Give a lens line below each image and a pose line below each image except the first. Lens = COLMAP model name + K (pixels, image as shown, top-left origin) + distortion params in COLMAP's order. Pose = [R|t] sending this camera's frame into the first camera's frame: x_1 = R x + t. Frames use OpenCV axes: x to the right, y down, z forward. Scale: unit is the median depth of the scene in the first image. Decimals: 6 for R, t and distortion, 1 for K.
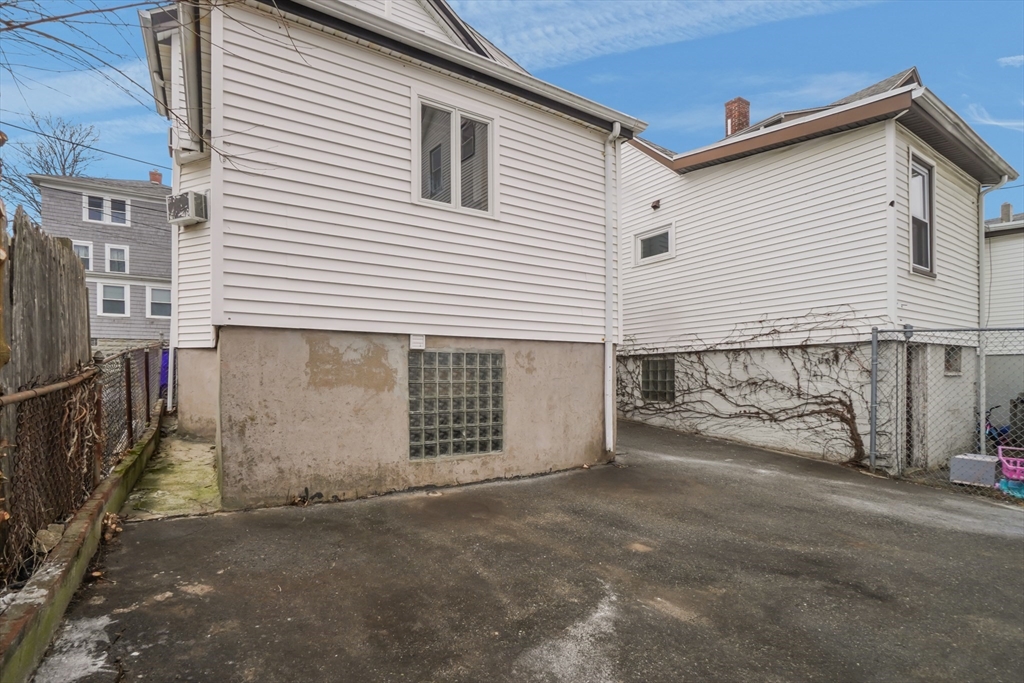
lens RADIAL K [[456.7, 0, 510.1], [0, 456.7, 368.9], [0, 0, 1]] dist [-0.066535, 0.023430]
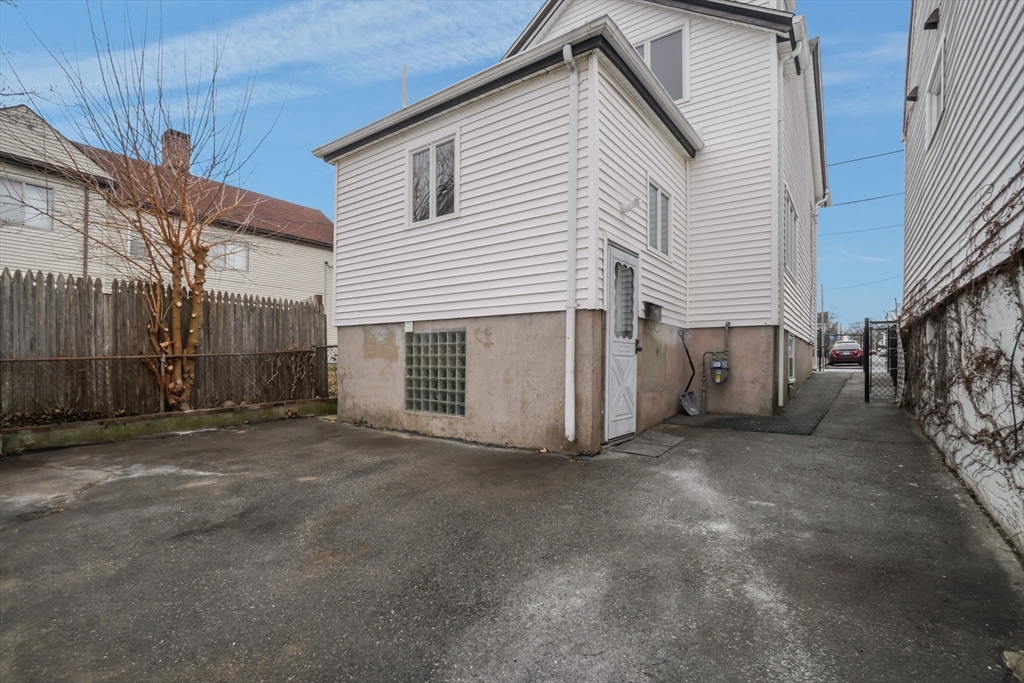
lens RADIAL K [[461.1, 0, 506.6], [0, 461.1, 349.9], [0, 0, 1]] dist [-0.068291, 0.024824]
pose [[0.389680, -0.019873, -0.920736, 1.151256], [0.009420, 0.999801, -0.017593, 0.037184], [0.920902, -0.001818, 0.389789, 0.684729]]
